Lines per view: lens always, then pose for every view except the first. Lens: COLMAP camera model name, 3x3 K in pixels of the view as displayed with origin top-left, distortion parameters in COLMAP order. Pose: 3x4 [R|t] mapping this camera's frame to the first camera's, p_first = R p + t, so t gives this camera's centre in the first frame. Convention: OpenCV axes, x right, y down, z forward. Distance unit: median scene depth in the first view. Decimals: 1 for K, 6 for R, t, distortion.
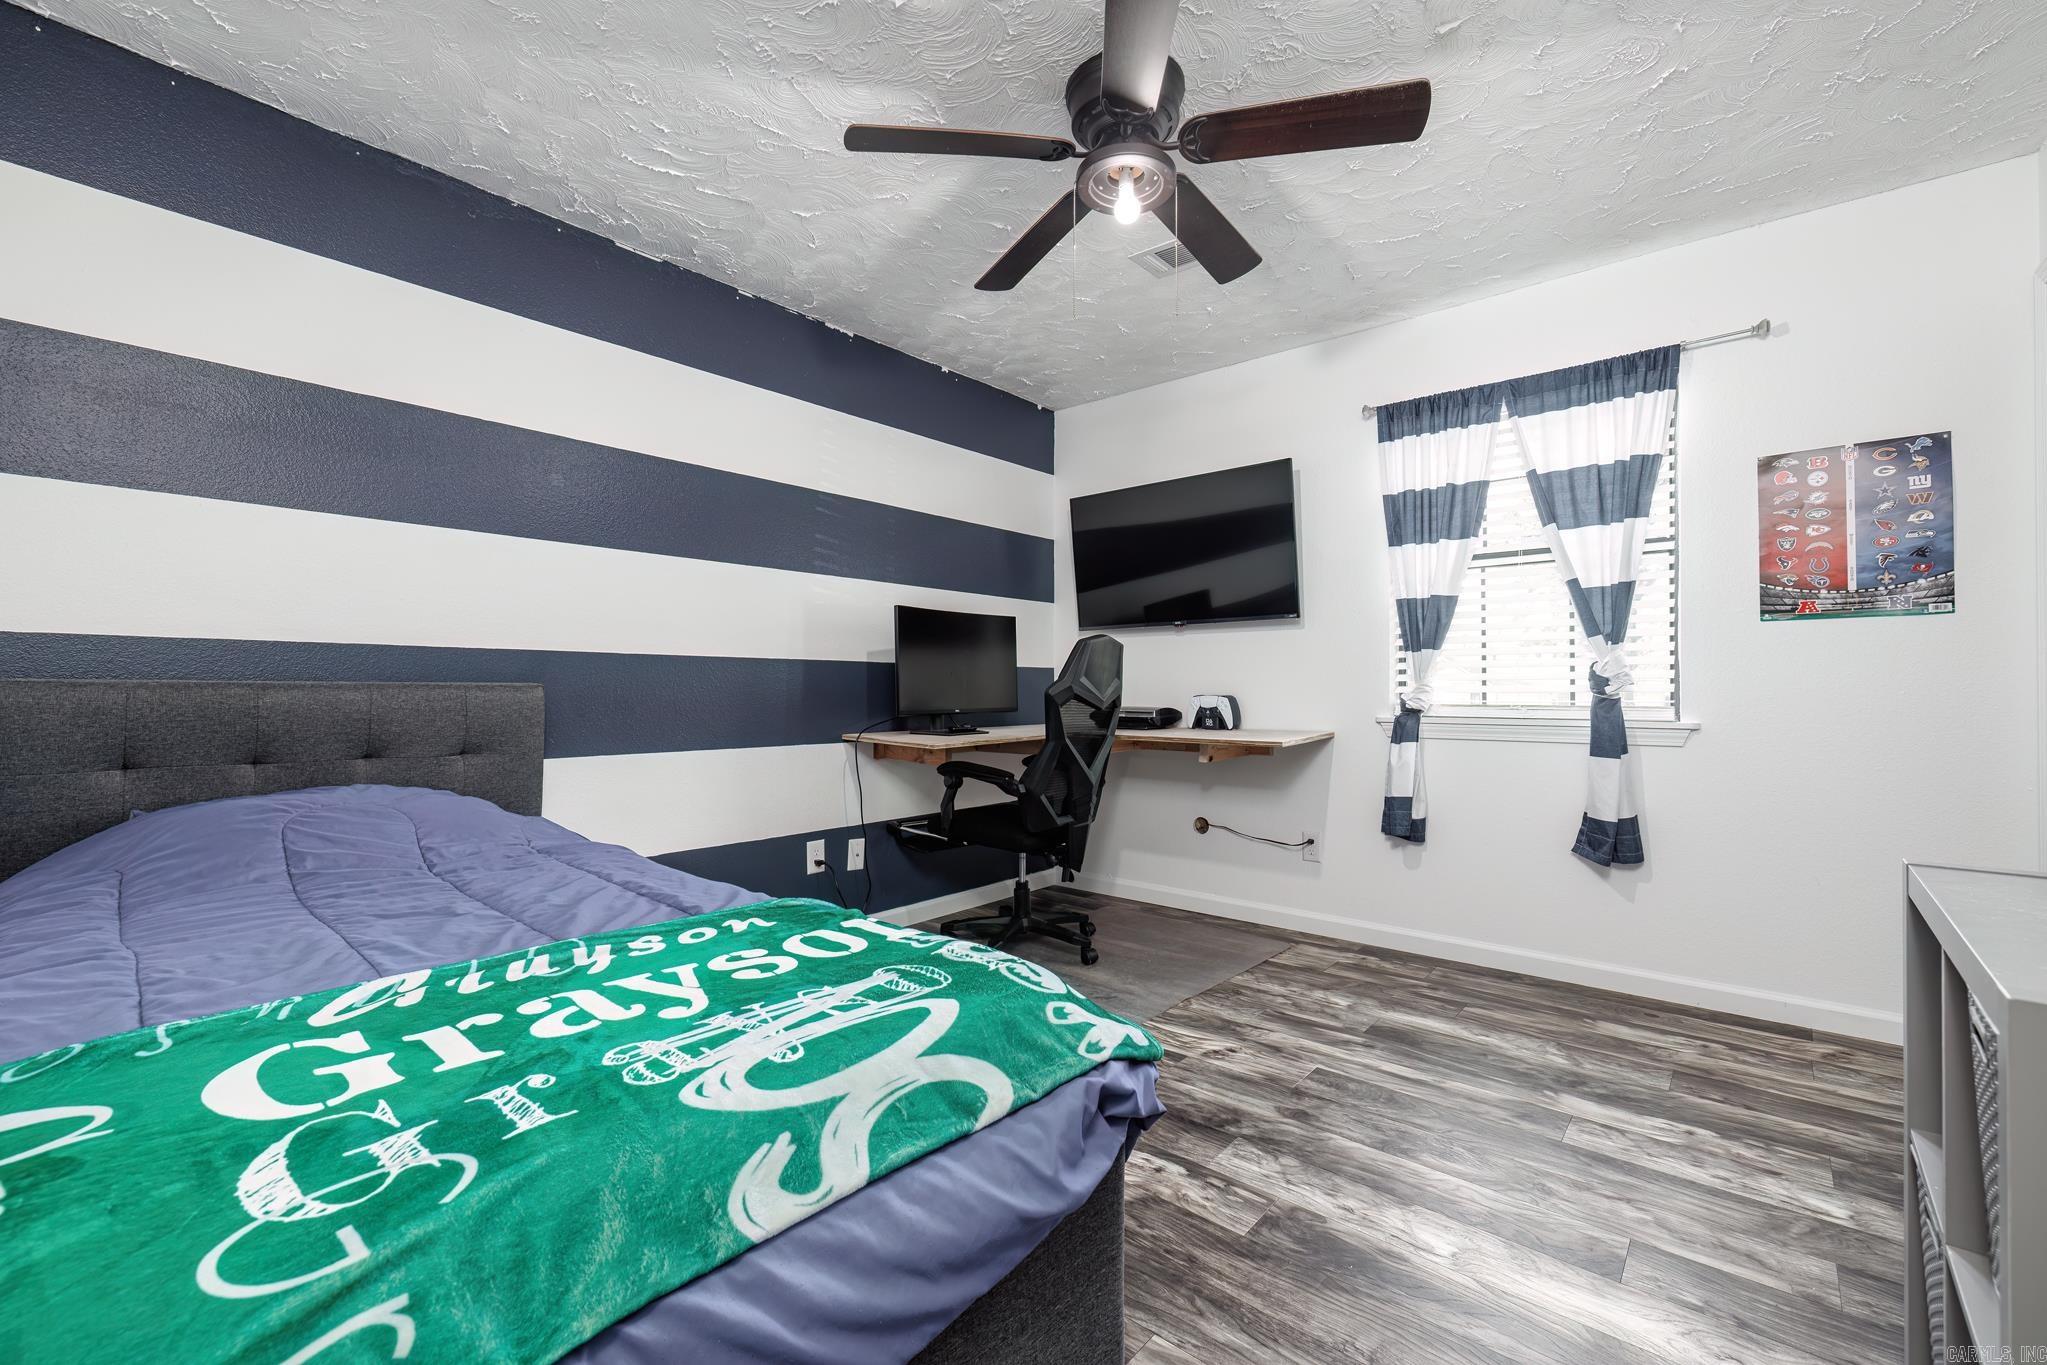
lens RADIAL K [[854.2, 0, 1023.5], [0, 854.2, 682.5], [0, 0, 1]] dist [-0.000998, 0.000037]
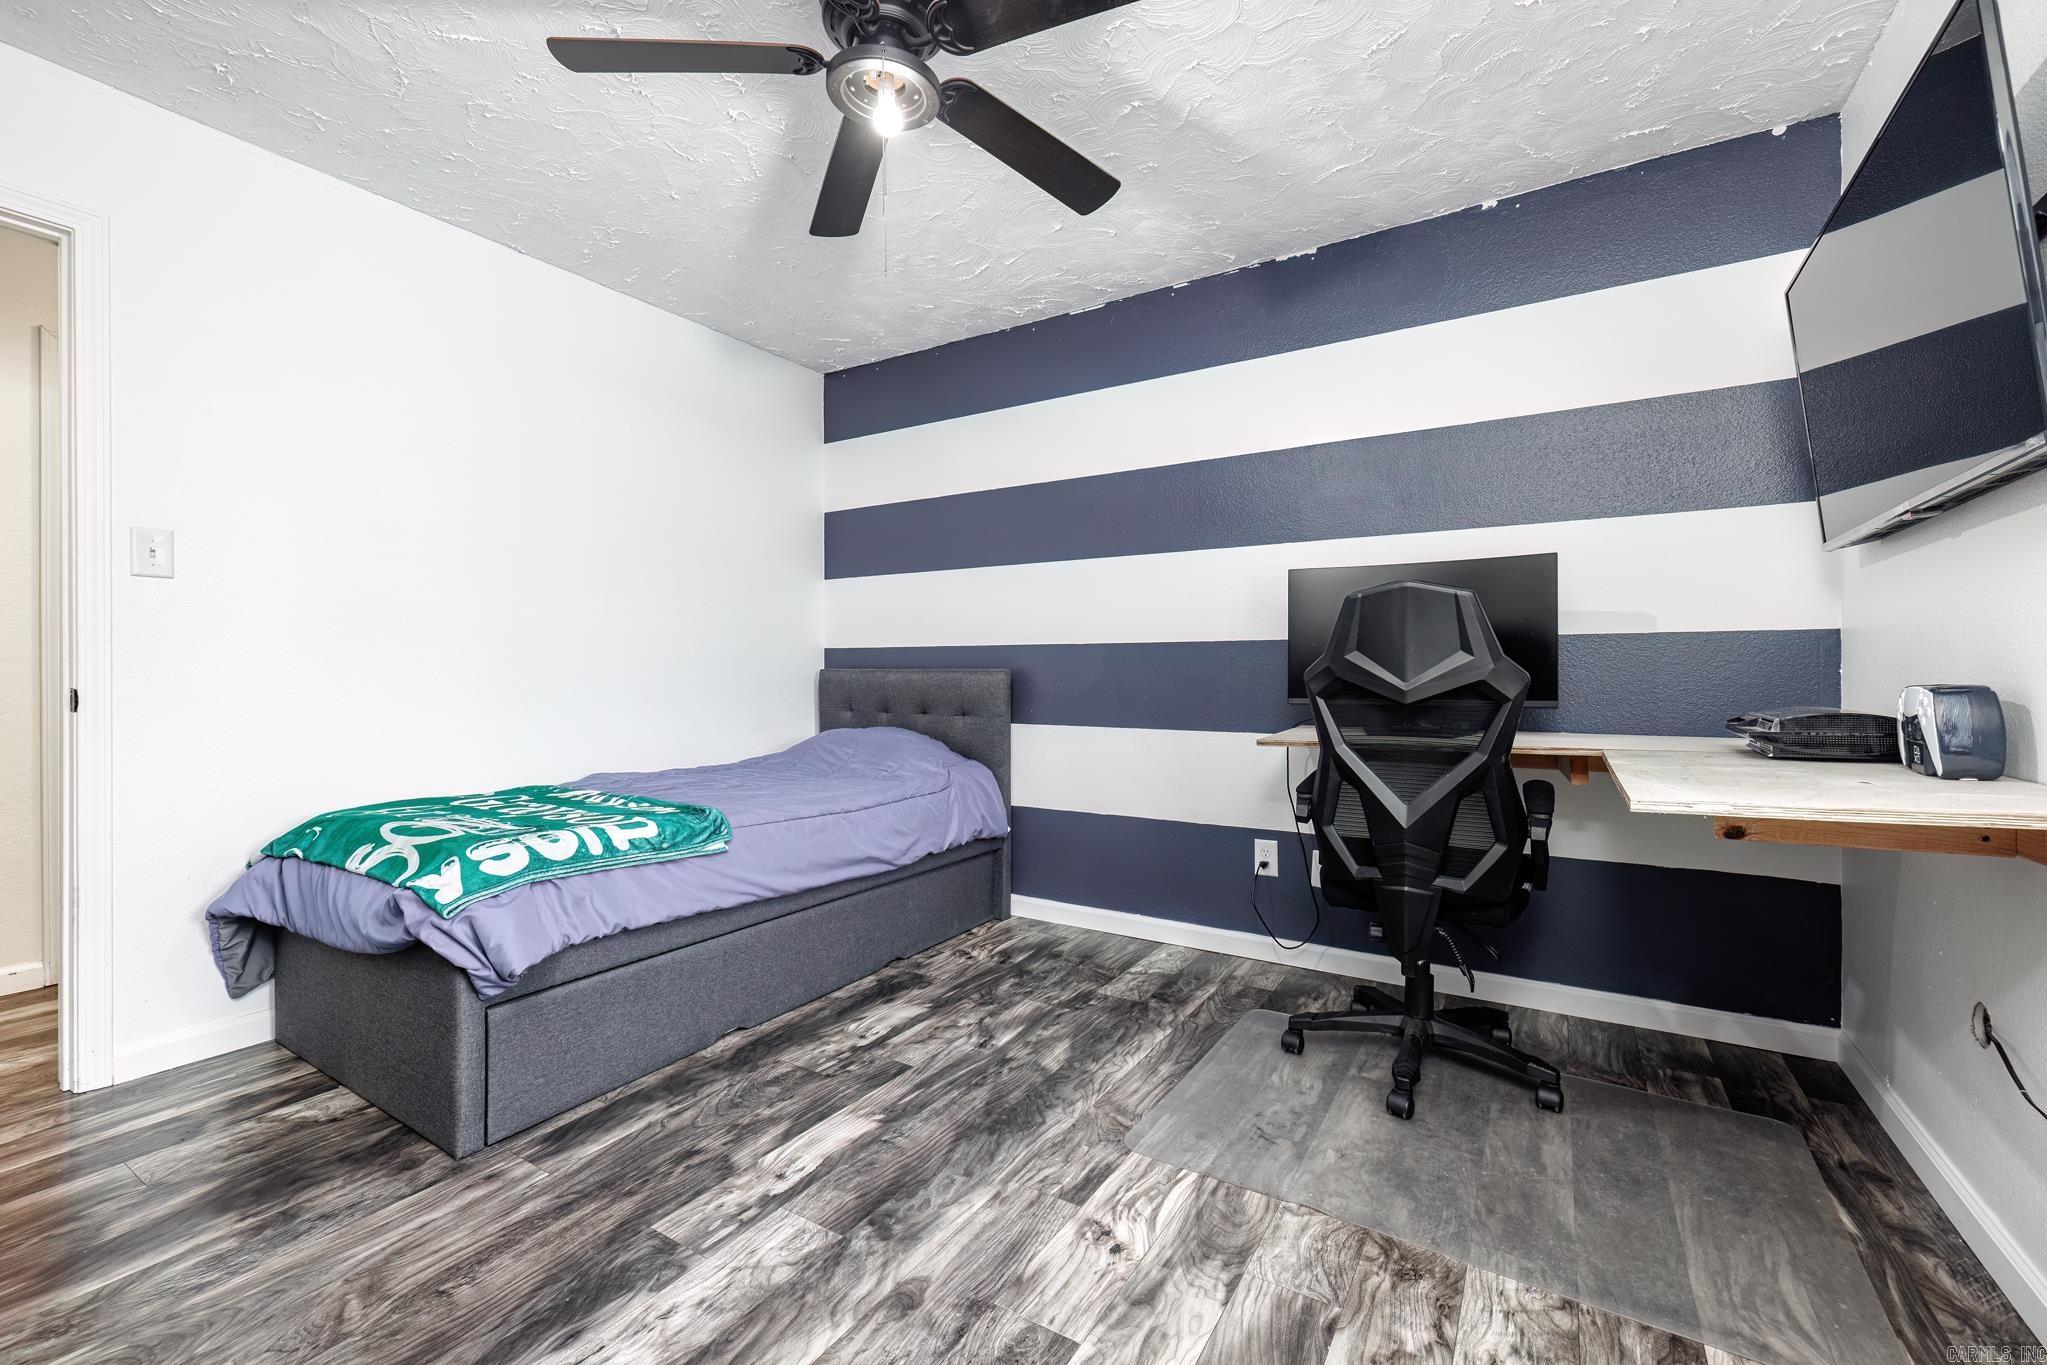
lens RADIAL K [[854.2, 0, 1023.5], [0, 854.2, 682.5], [0, 0, 1]] dist [-0.000998, 0.000037]
pose [[0.153043, 0.007727, -0.988189, 0.912726], [0.007474, 0.999932, 0.008976, 0.012014], [0.988191, -0.008760, 0.152974, 0.906858]]
